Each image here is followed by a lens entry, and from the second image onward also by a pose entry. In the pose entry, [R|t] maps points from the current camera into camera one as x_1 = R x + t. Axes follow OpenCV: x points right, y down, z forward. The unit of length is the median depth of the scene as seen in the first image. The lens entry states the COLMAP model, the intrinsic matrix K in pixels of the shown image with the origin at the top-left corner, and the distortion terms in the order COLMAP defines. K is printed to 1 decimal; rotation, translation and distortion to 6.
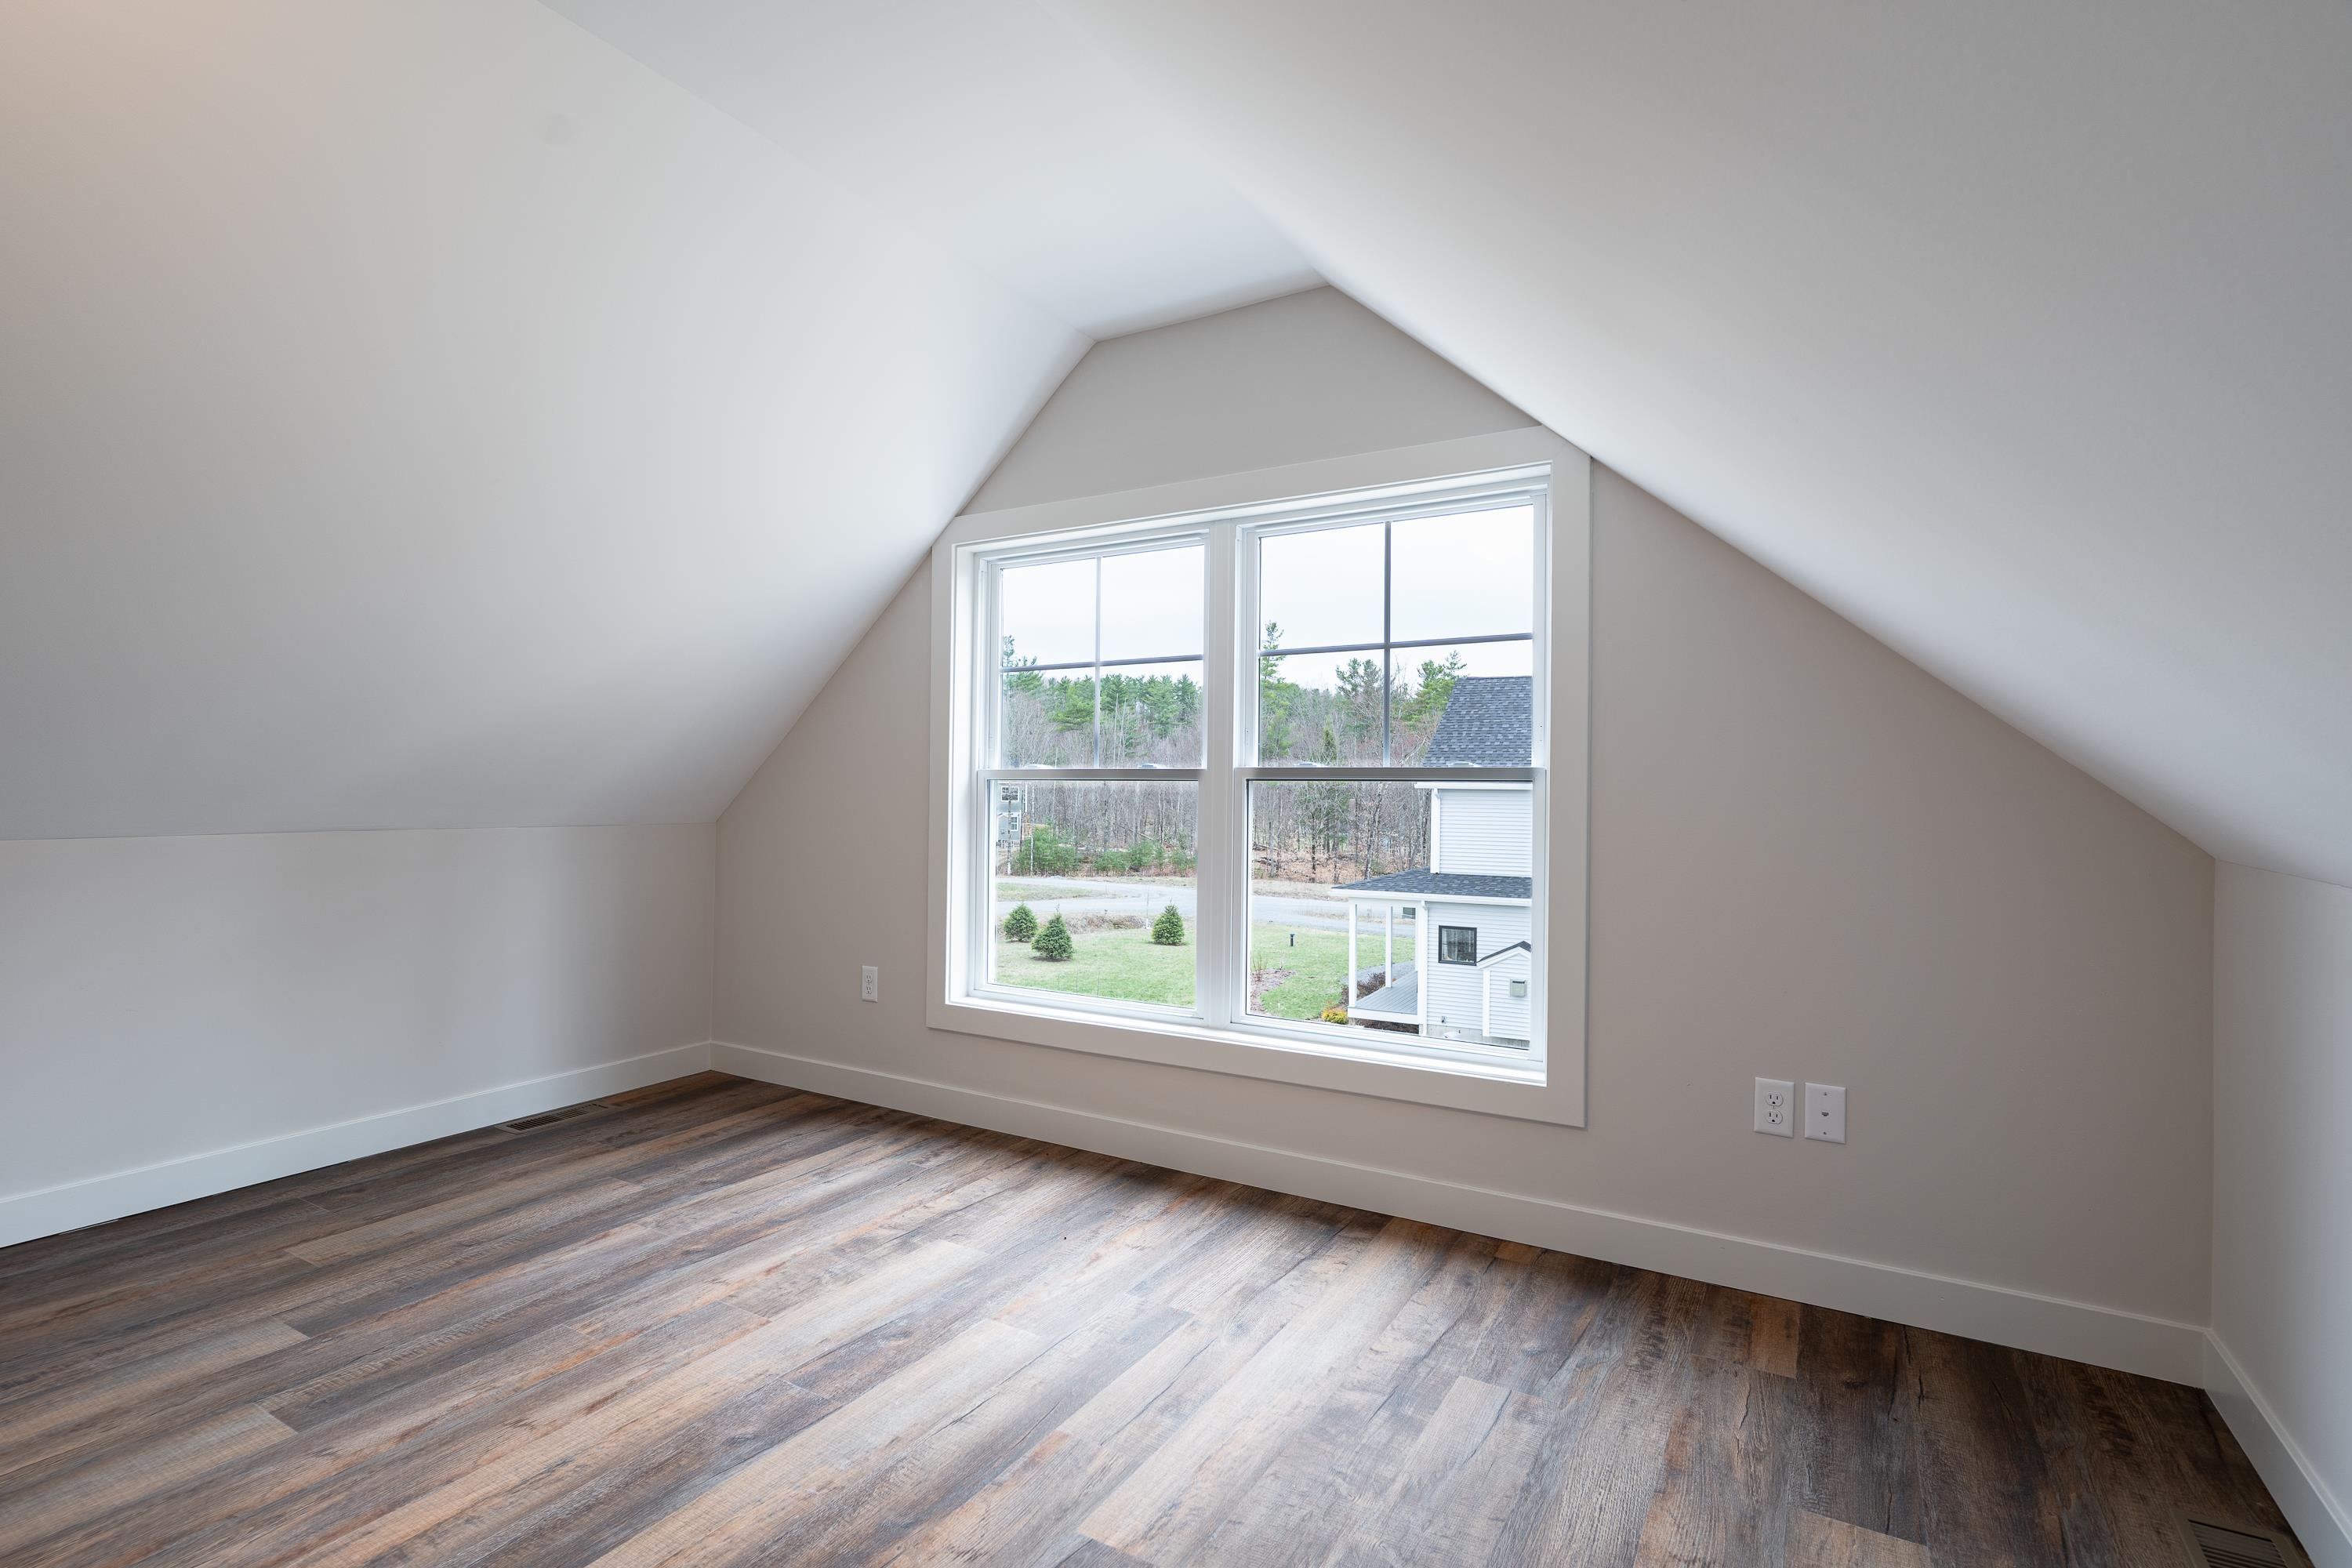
lens RADIAL K [[1114.1, 0, 1179.8], [0, 1114.1, 774.8], [0, 0, 1]] dist [0.005413, -0.001939]
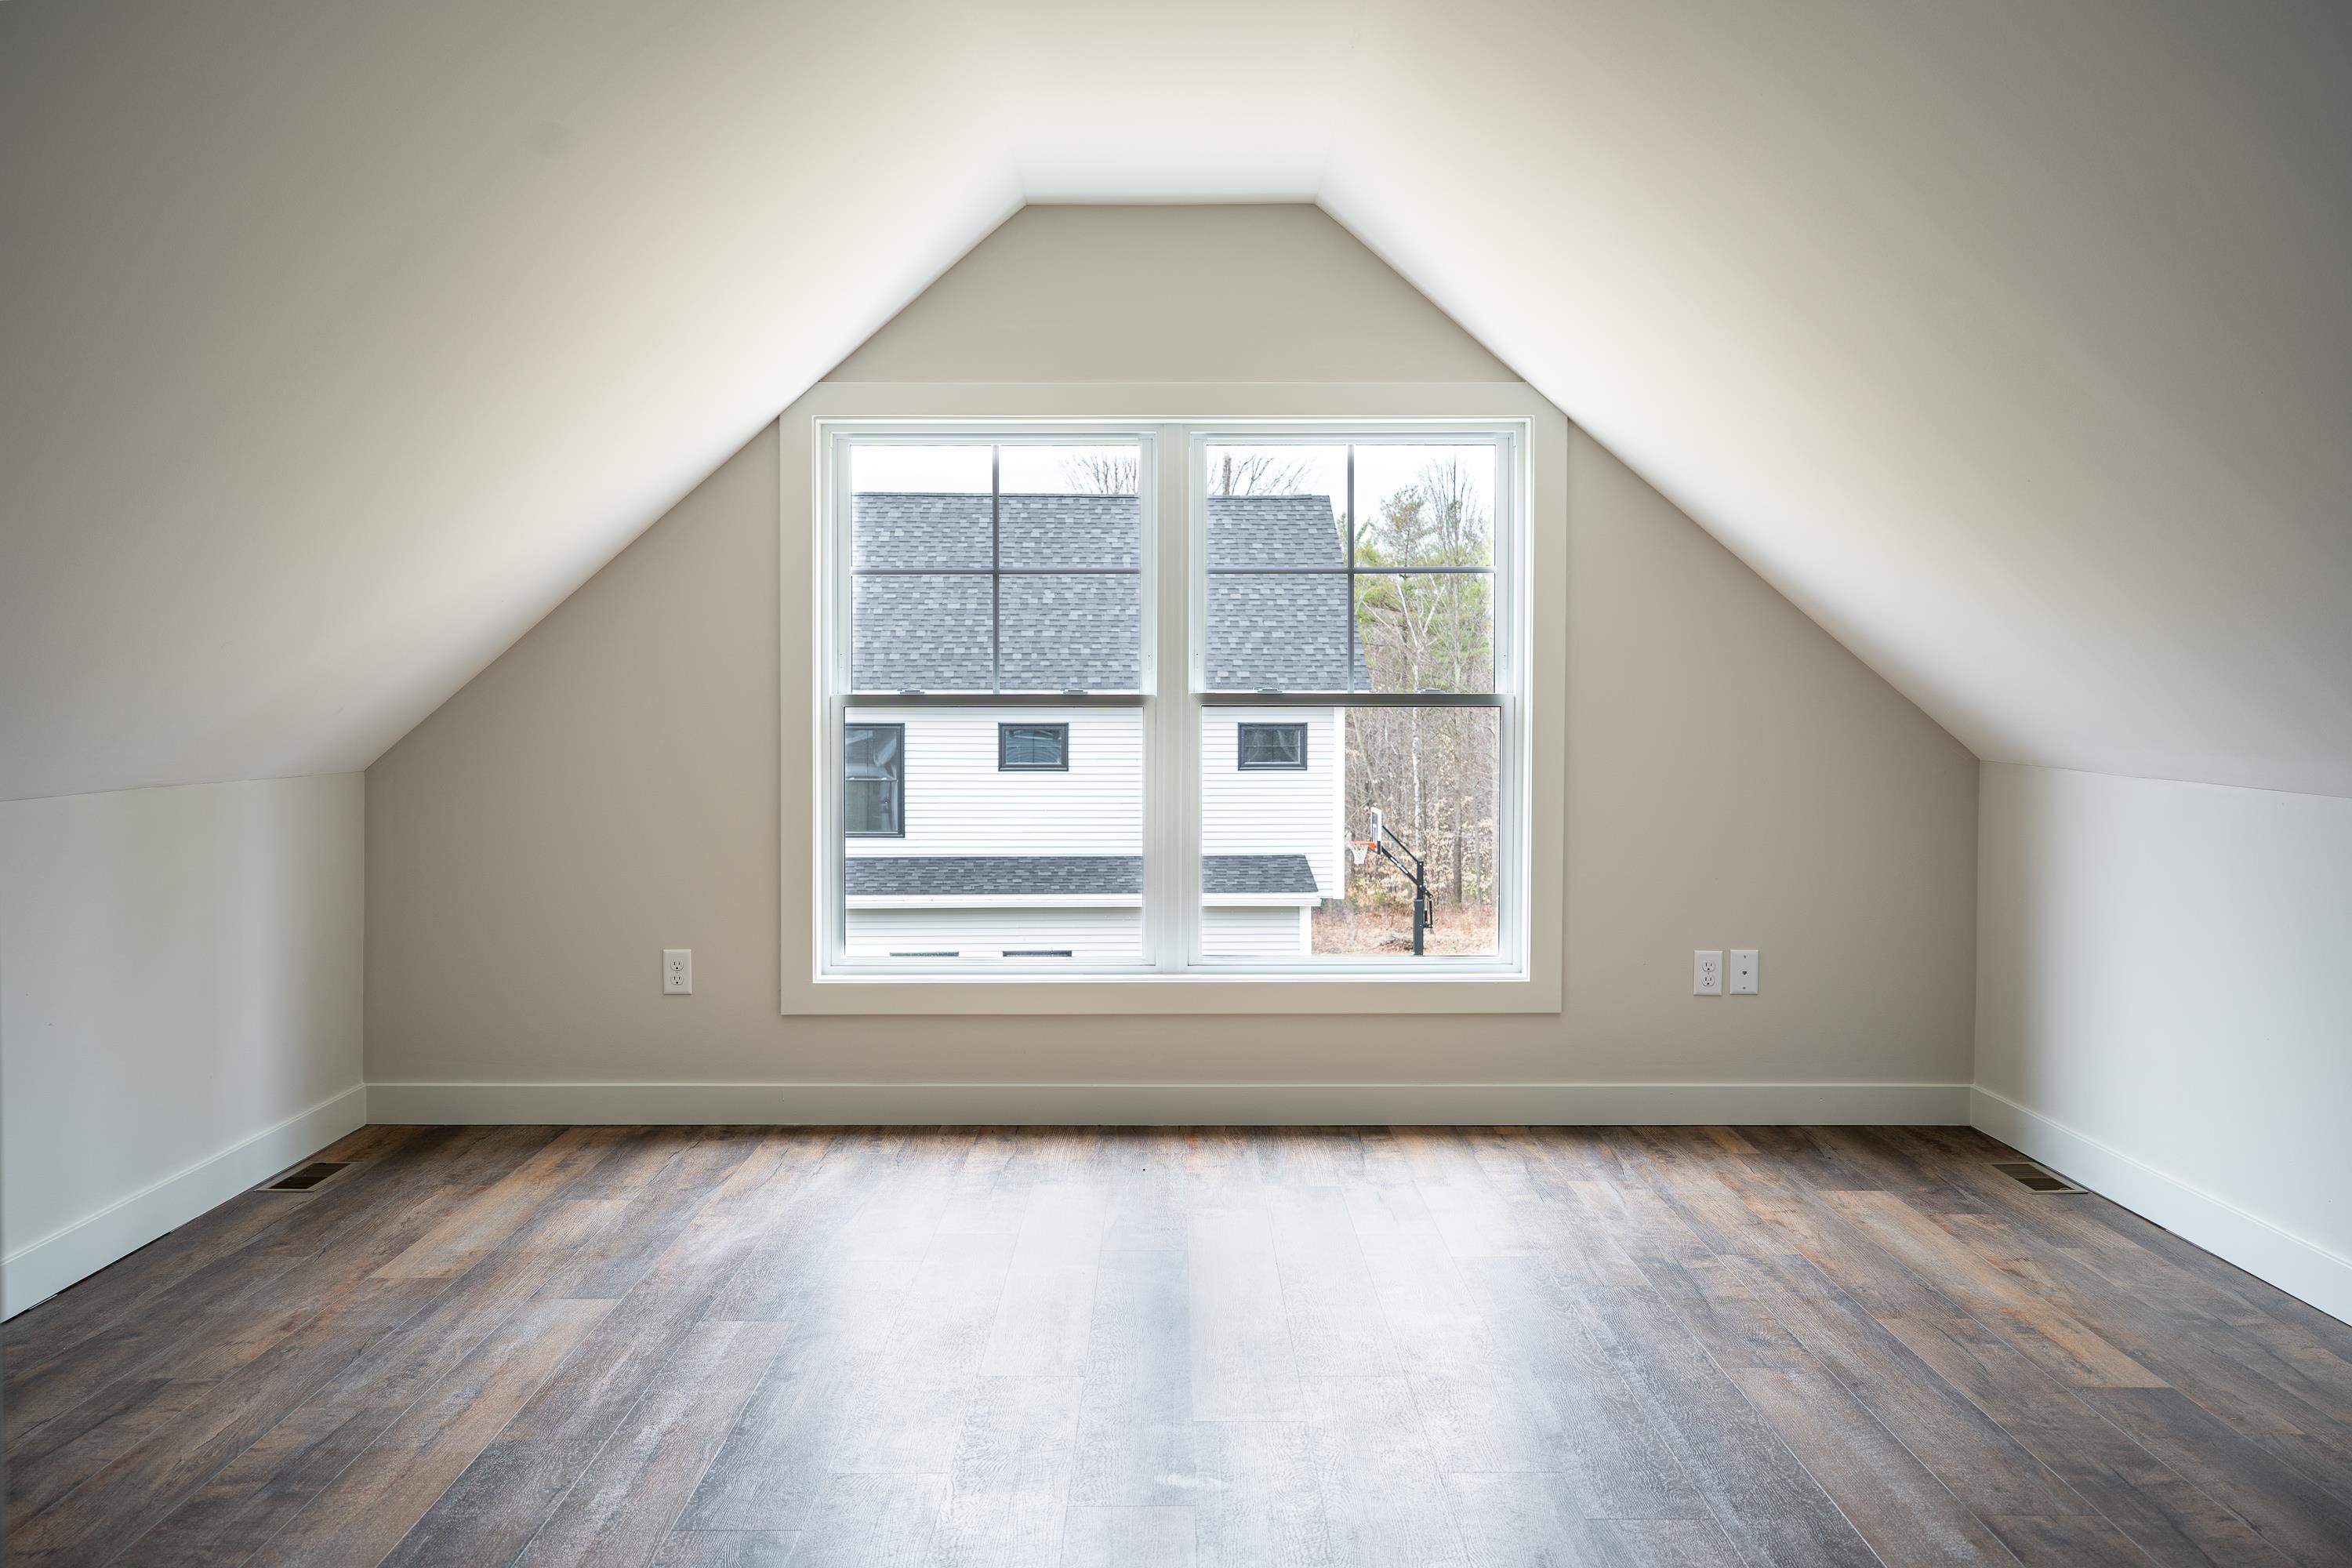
lens RADIAL K [[2305.5, 0, 1174.6], [0, 2305.5, 784.5], [0, 0, 1]] dist [0.025121, 0.000000]
pose [[0.858241, -0.026743, 0.512549, -1.171117], [-0.000355, 0.998610, 0.052697, -0.040064], [-0.513246, -0.045409, 0.857039, -0.800817]]
